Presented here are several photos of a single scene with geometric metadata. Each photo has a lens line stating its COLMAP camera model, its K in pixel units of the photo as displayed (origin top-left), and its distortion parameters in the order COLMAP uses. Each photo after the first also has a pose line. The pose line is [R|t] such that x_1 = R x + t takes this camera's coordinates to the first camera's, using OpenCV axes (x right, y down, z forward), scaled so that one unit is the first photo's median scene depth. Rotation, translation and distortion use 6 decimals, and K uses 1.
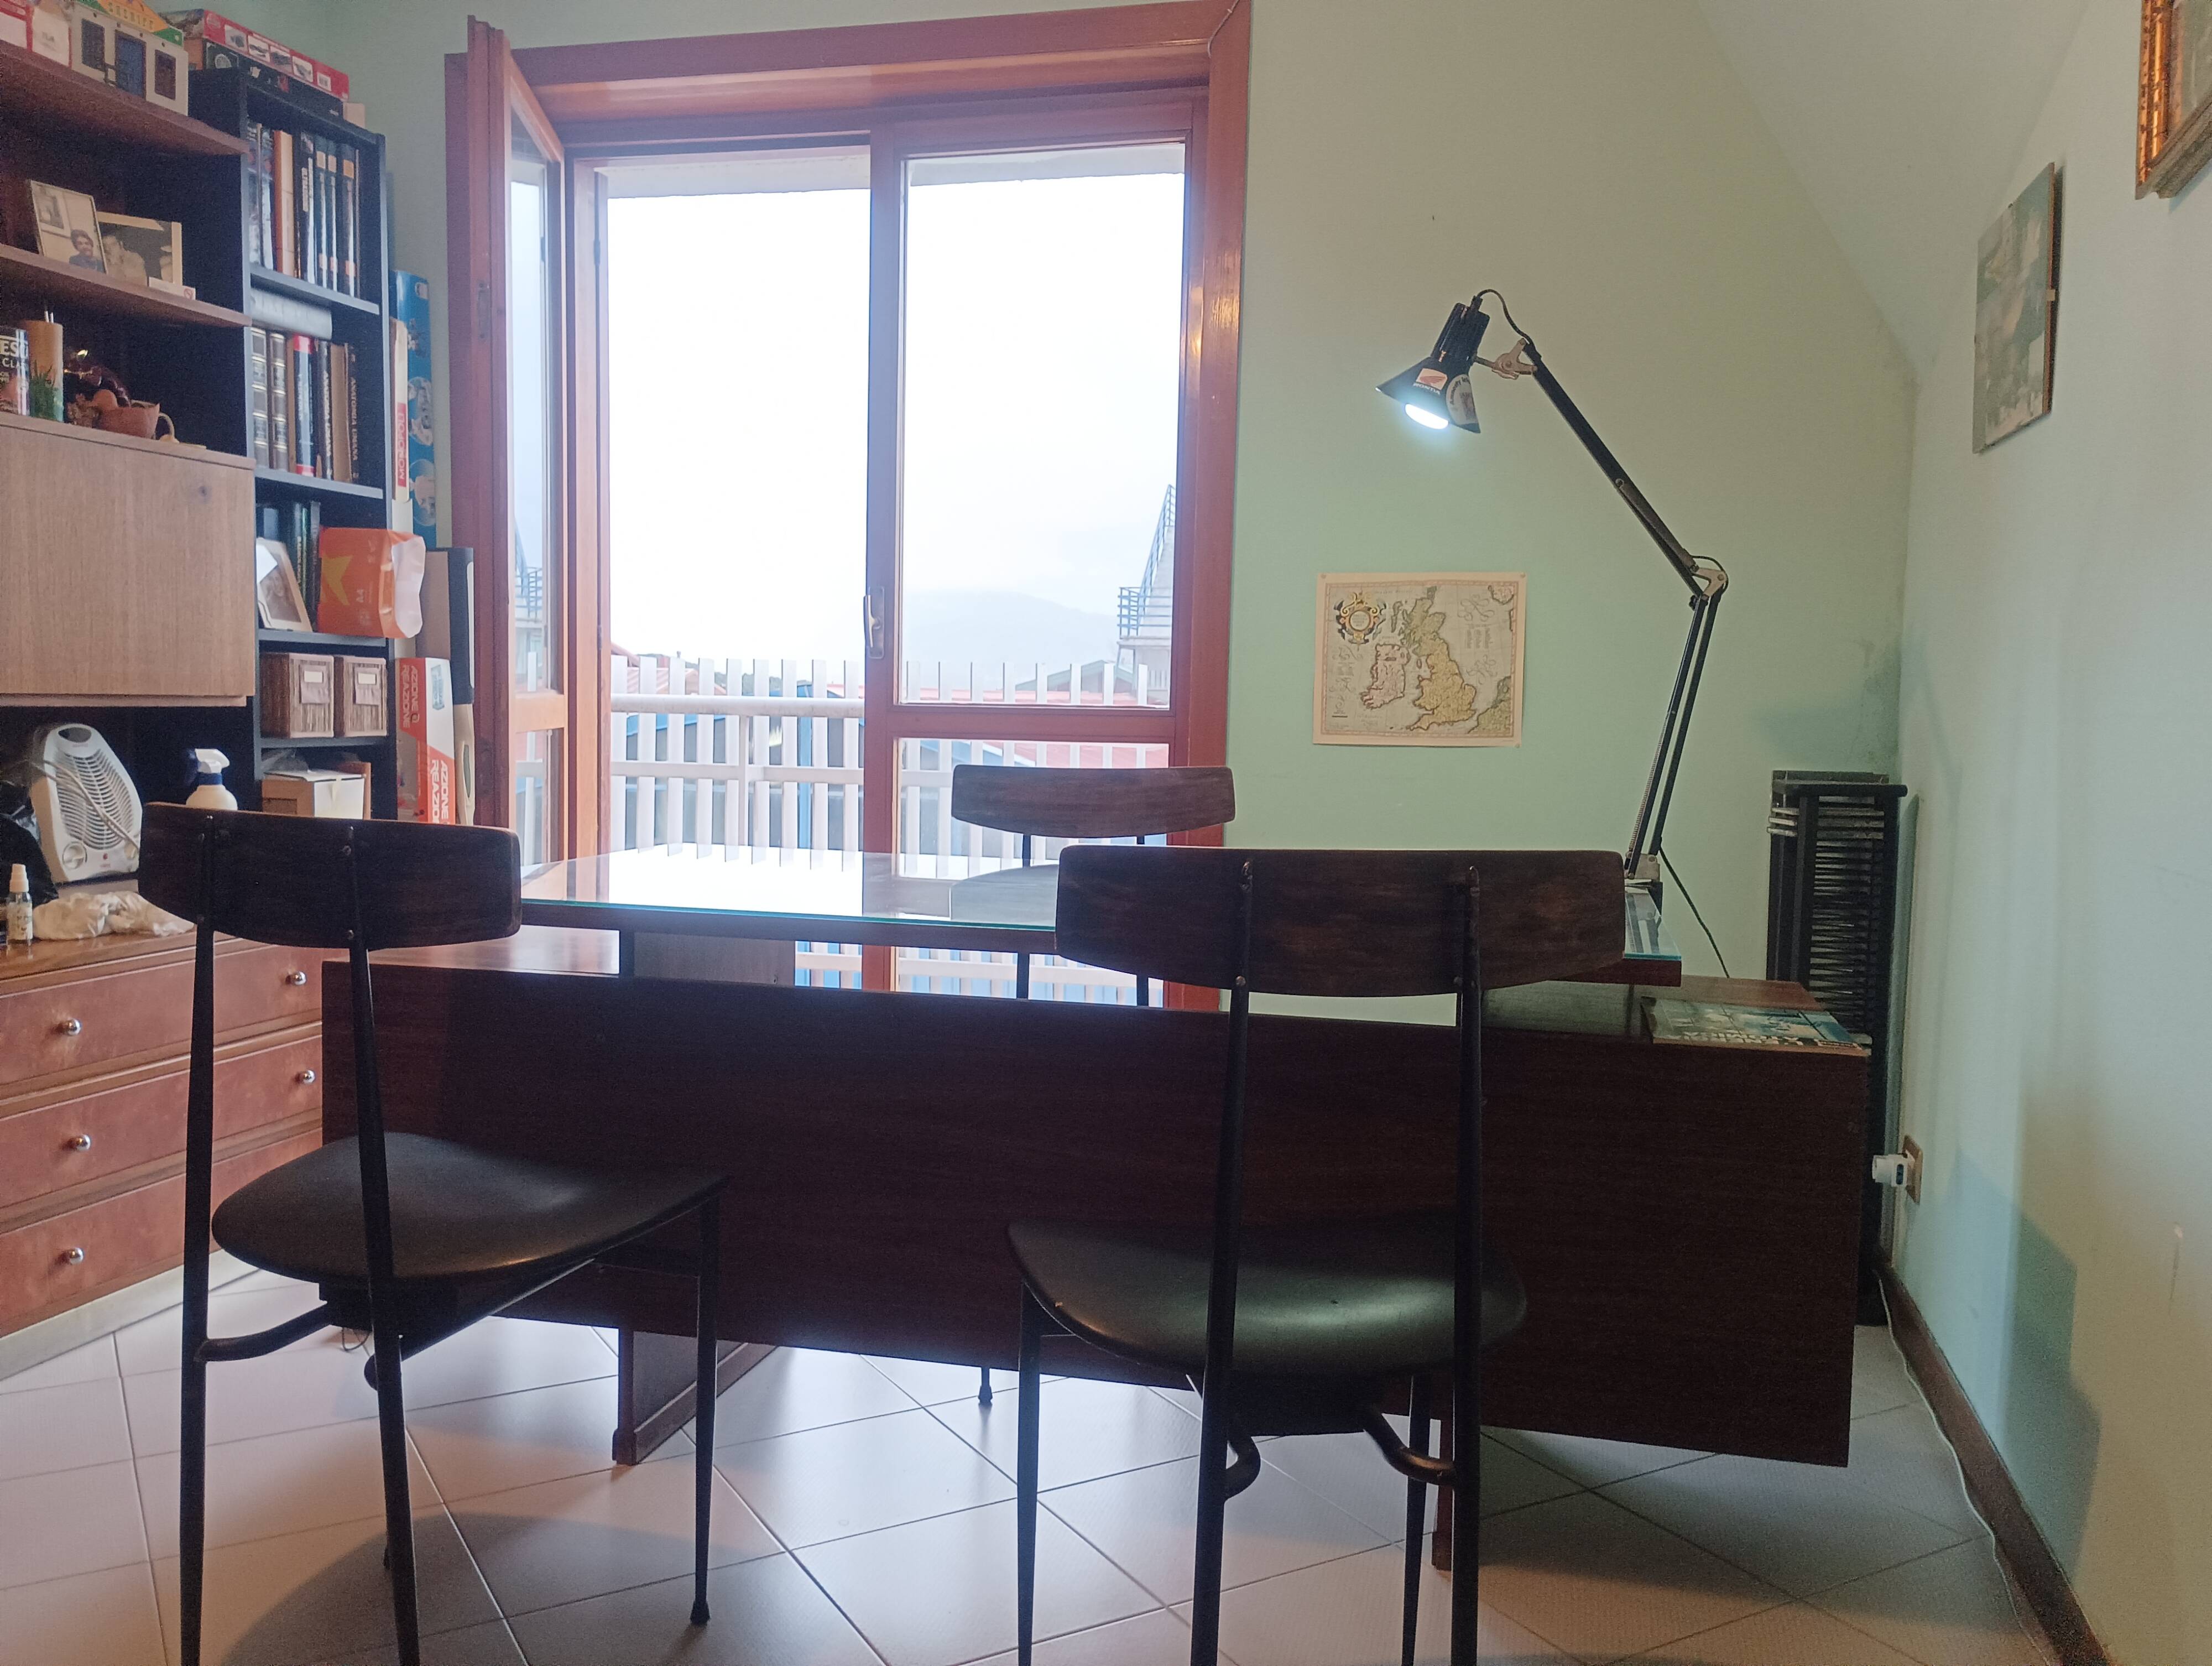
lens RADIAL K [[1846.9, 0, 1106.0], [0, 1846.9, 833.0], [0, 0, 1]] dist [0.076229, -0.098081]
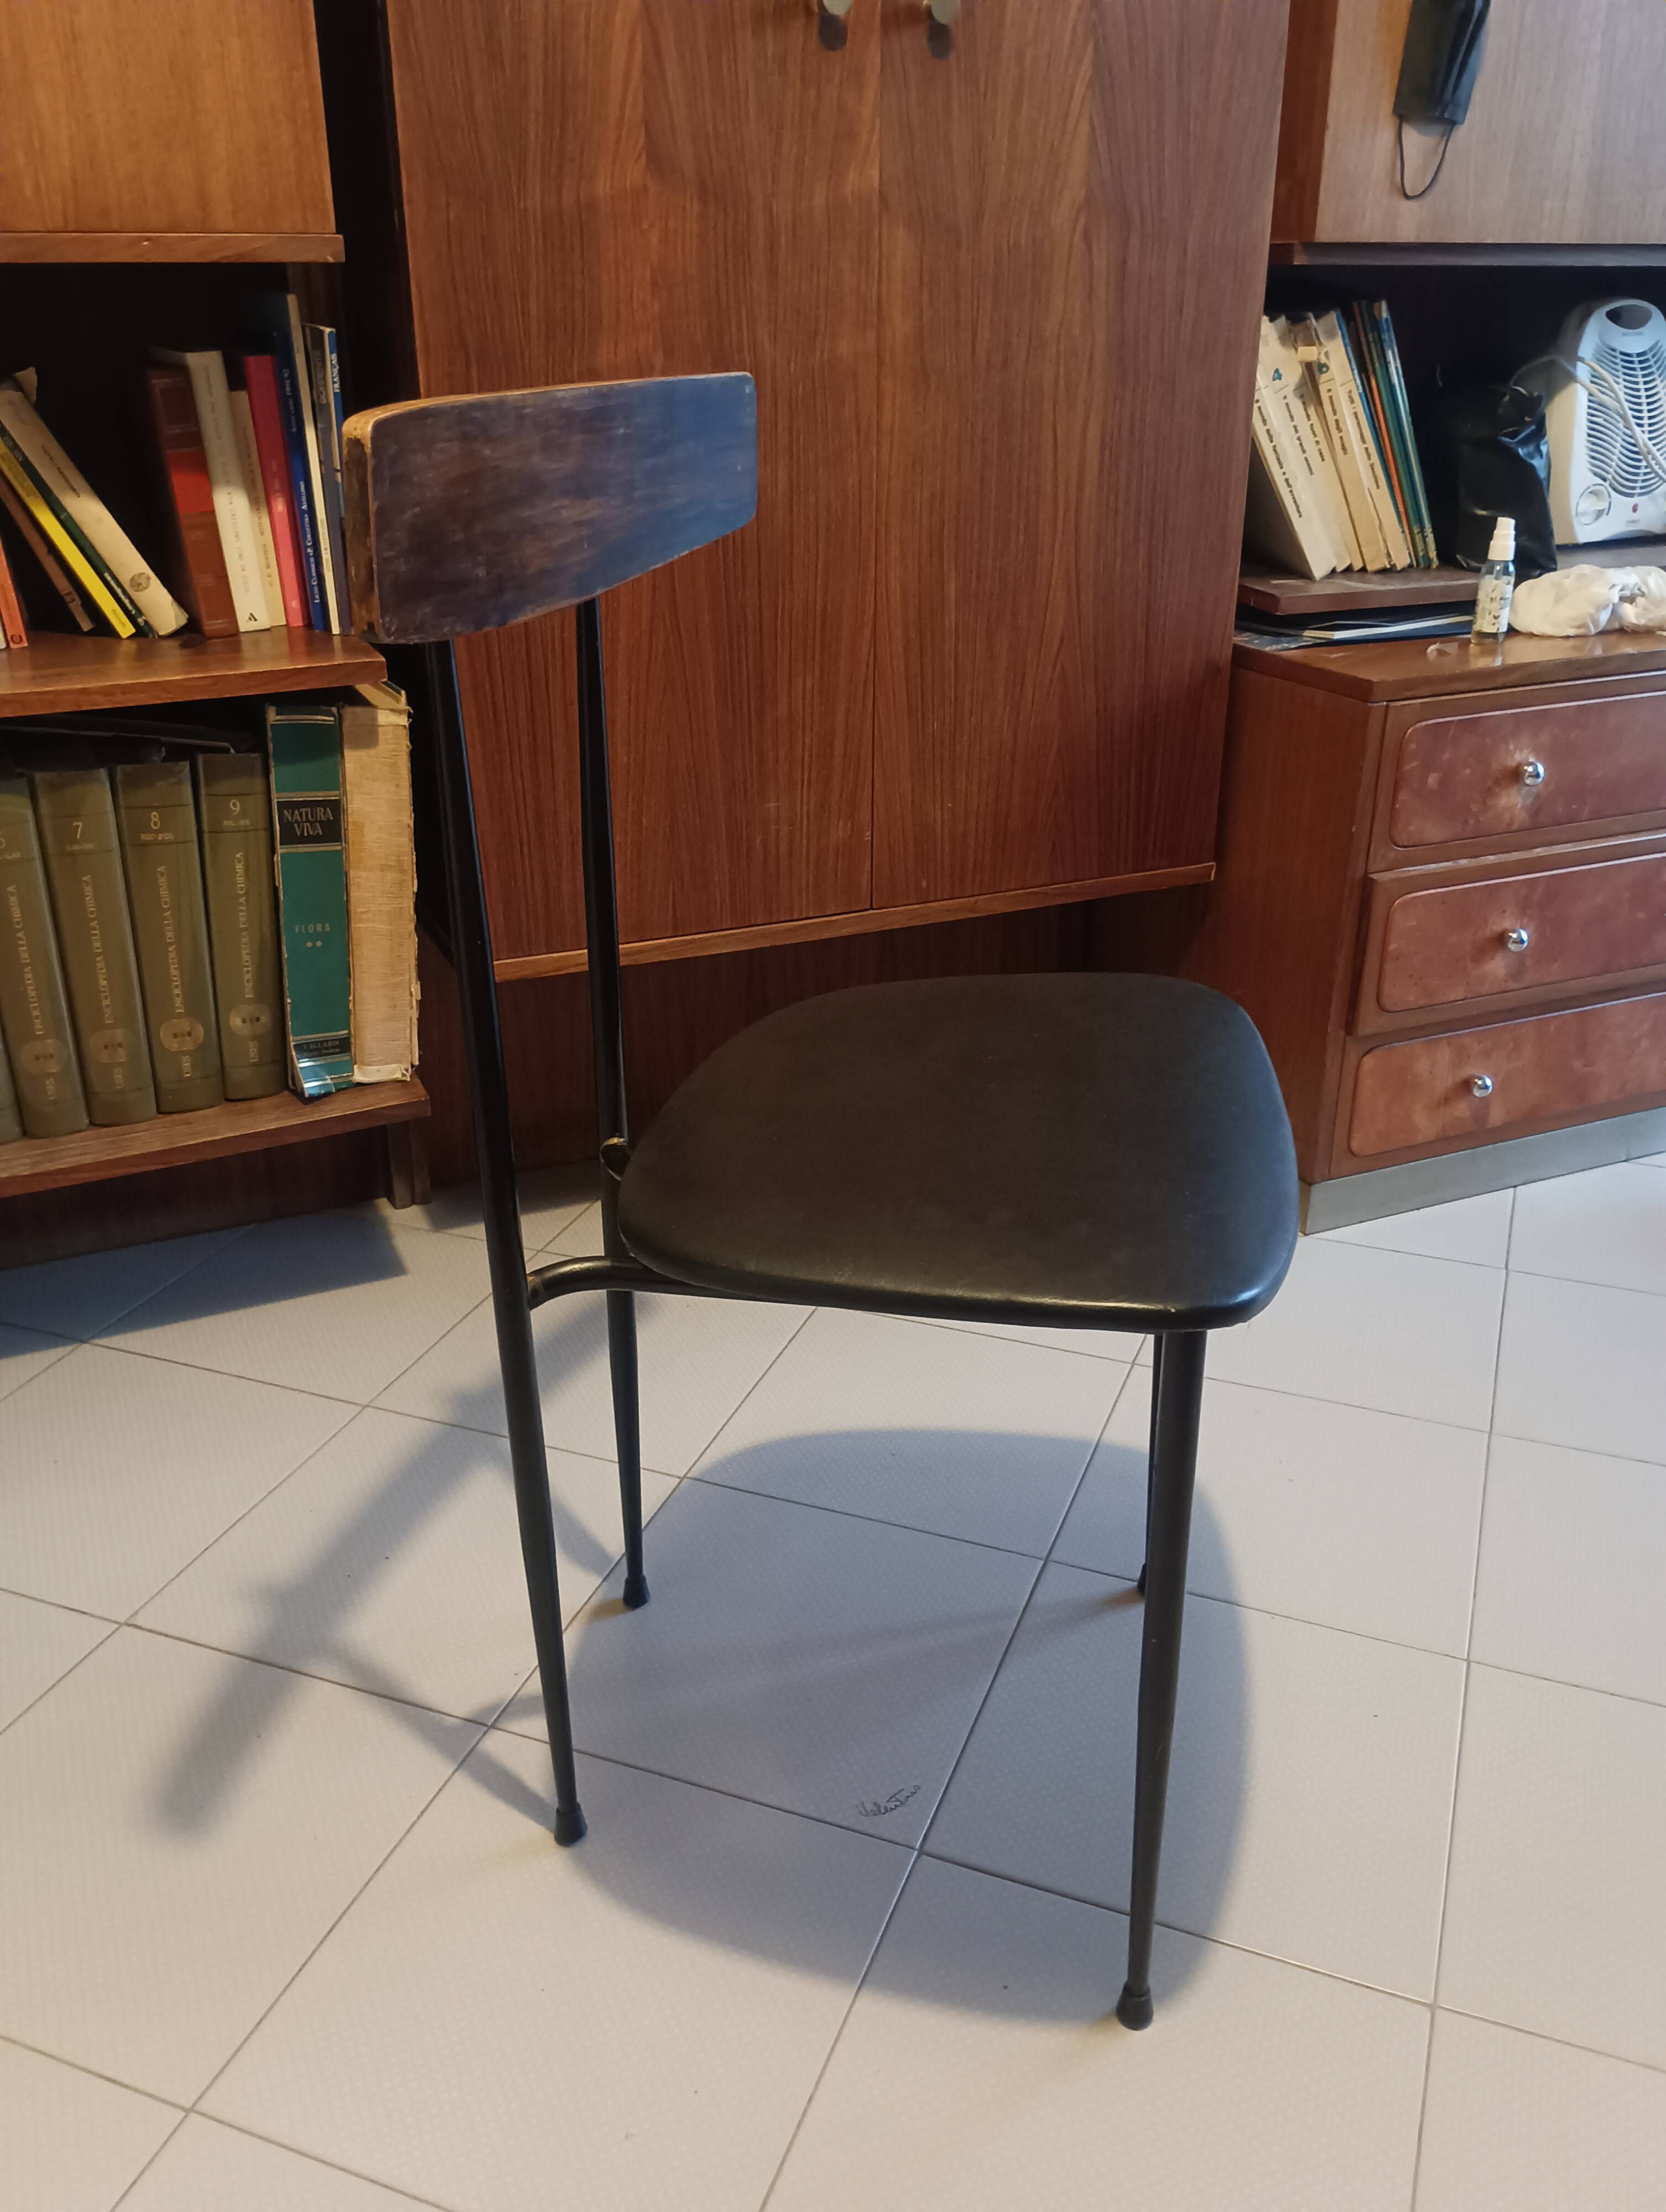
lens RADIAL K [[1846.9, 0, 833.0], [0, 1846.9, 1106.0], [0, 0, 1]] dist [0.076229, -0.098081]
pose [[0.627526, 0.291217, -0.722083, -0.177129], [-0.044286, 0.939266, 0.340321, -0.002528], [0.777335, -0.181582, 0.602311, 0.353881]]
